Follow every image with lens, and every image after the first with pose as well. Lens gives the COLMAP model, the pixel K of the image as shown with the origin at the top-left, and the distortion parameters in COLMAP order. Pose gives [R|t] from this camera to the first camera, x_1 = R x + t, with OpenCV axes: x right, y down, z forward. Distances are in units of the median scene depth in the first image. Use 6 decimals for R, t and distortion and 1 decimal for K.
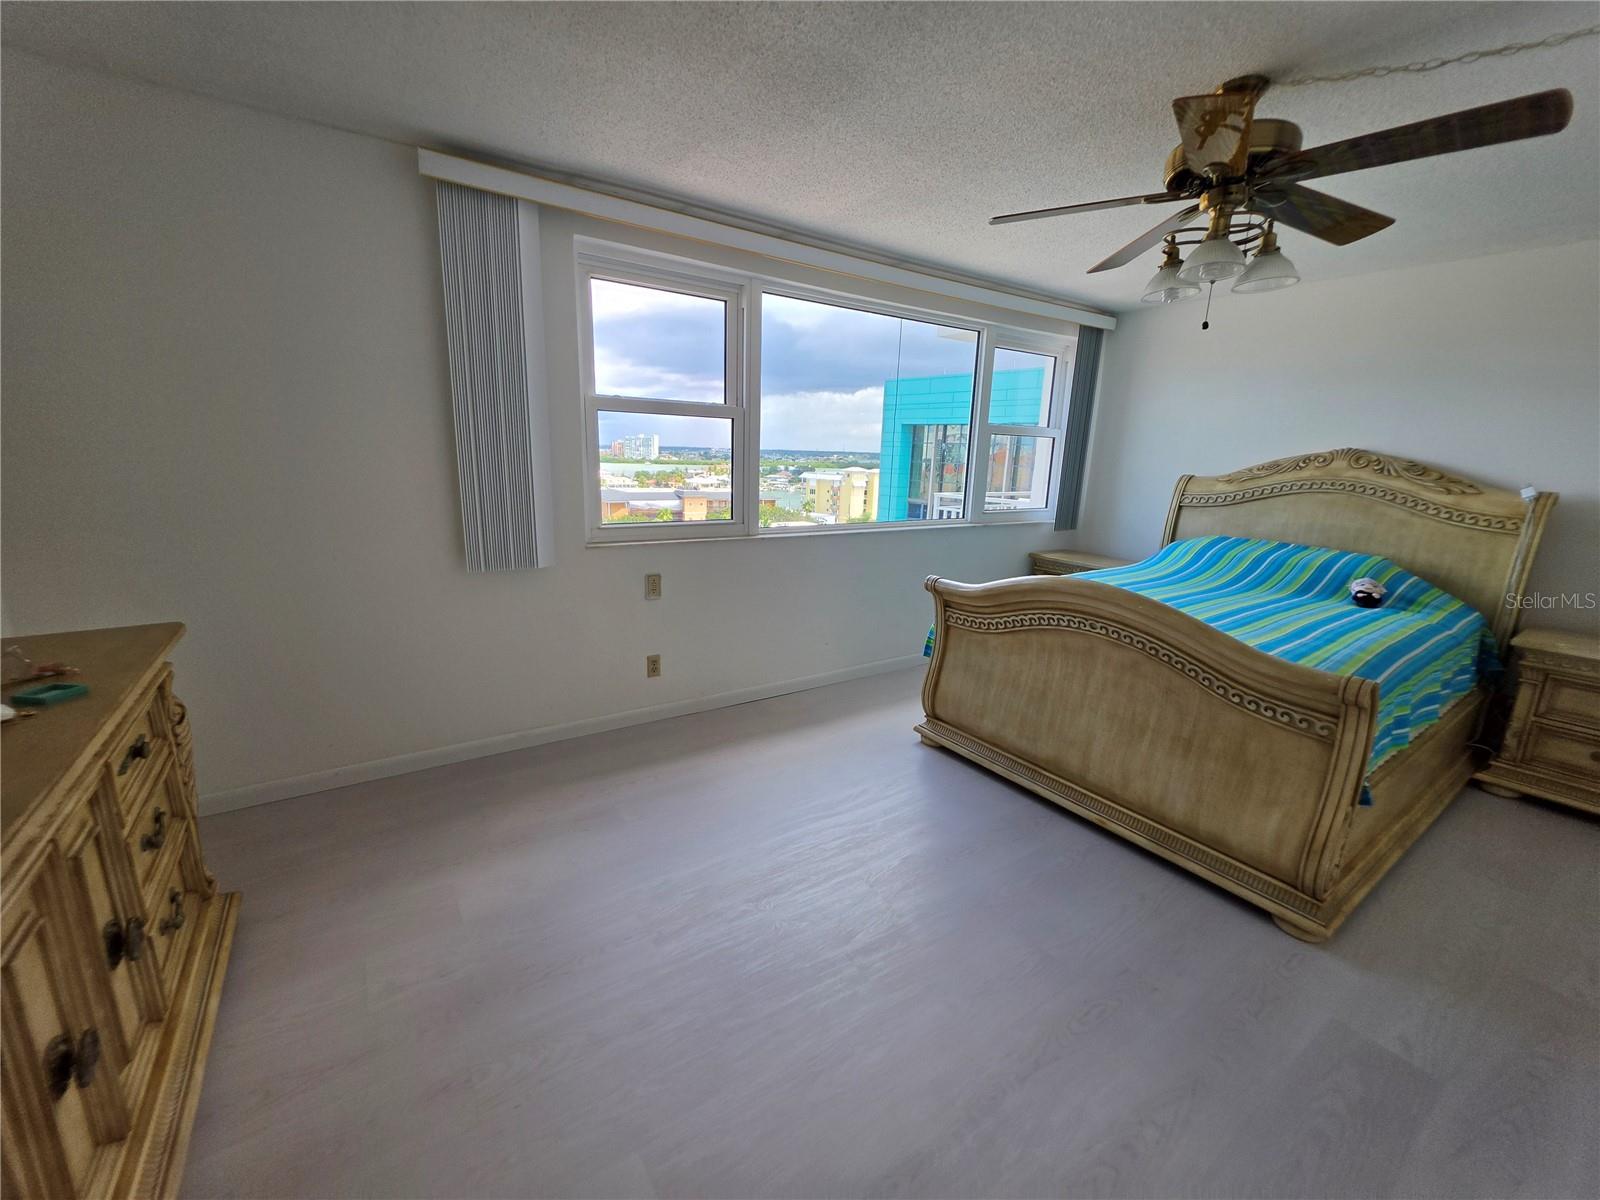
lens RADIAL K [[639.4, 0, 791.7], [0, 639.4, 602.6], [0, 0, 1]] dist [0.000862, 0.000505]
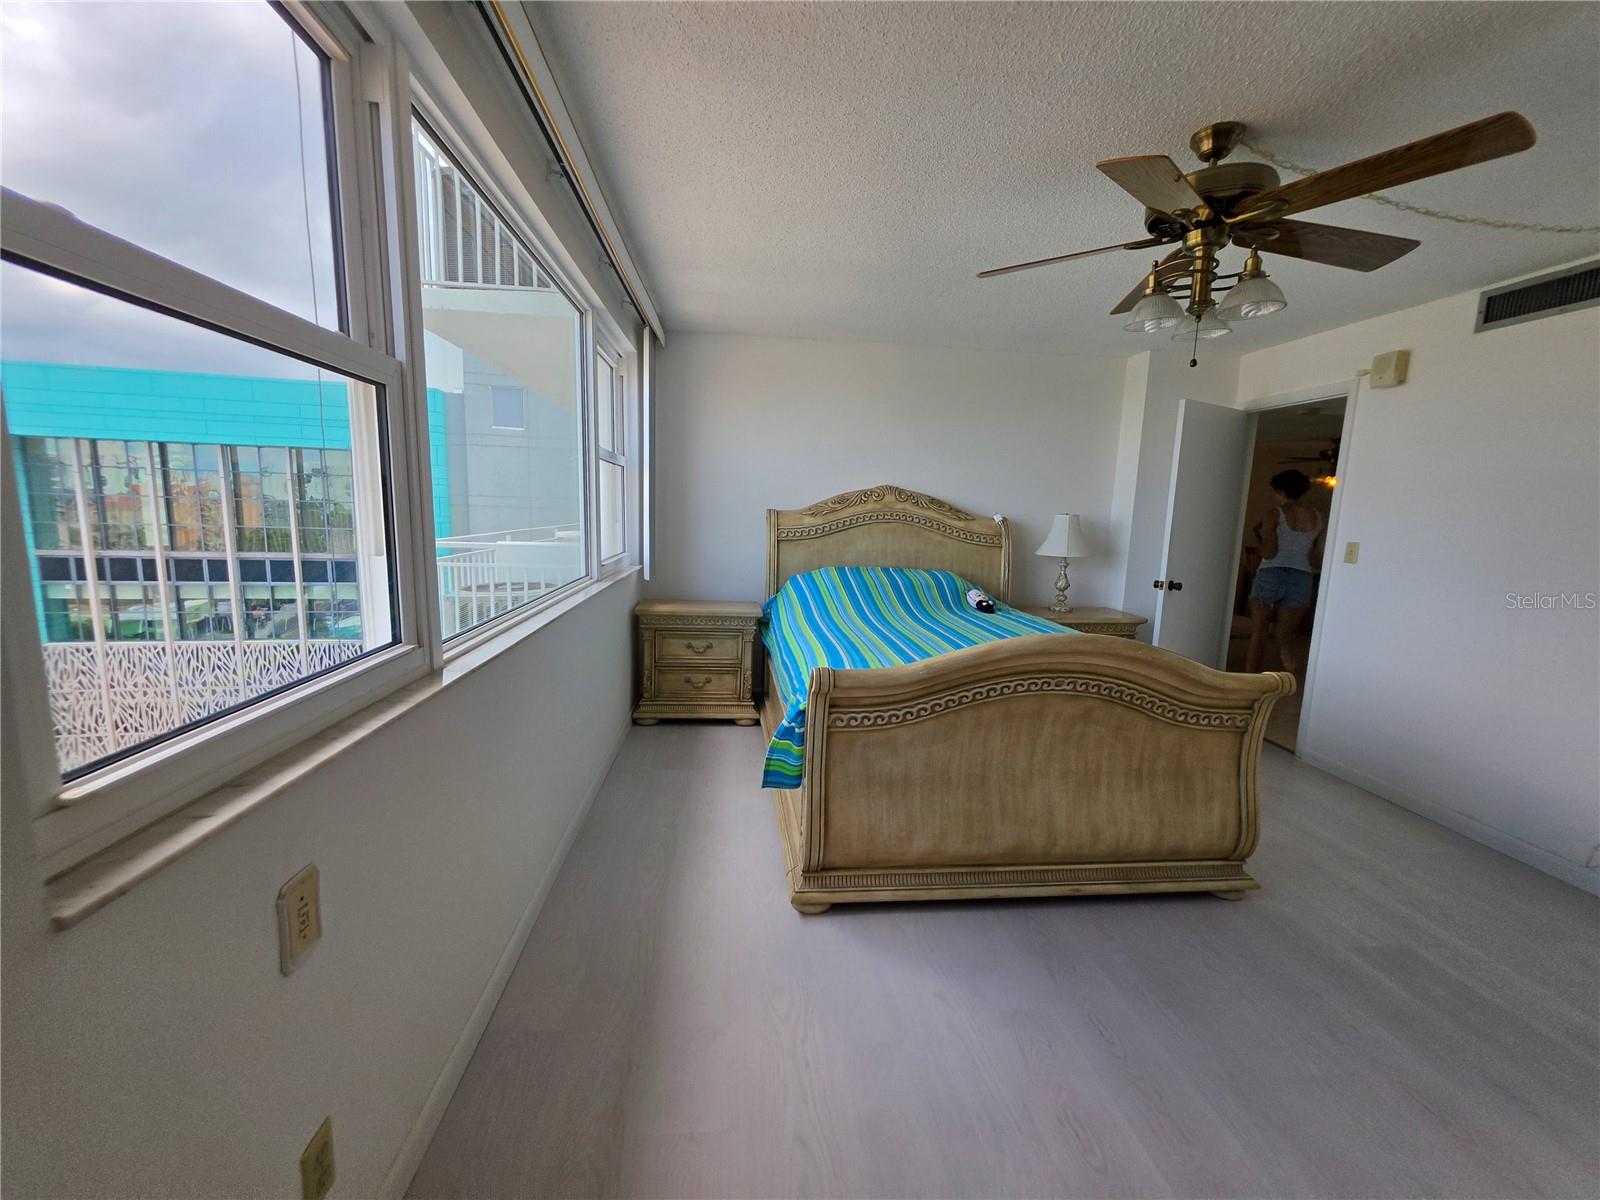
lens RADIAL K [[656.6, 0, 796.2], [0, 656.6, 607.1], [0, 0, 1]] dist [-0.002096, -0.000205]
pose [[0.486132, -0.147293, 0.861383, -0.410137], [0.186577, 0.980459, 0.062358, -0.167476], [-0.853736, 0.130400, 0.504114, 0.741343]]
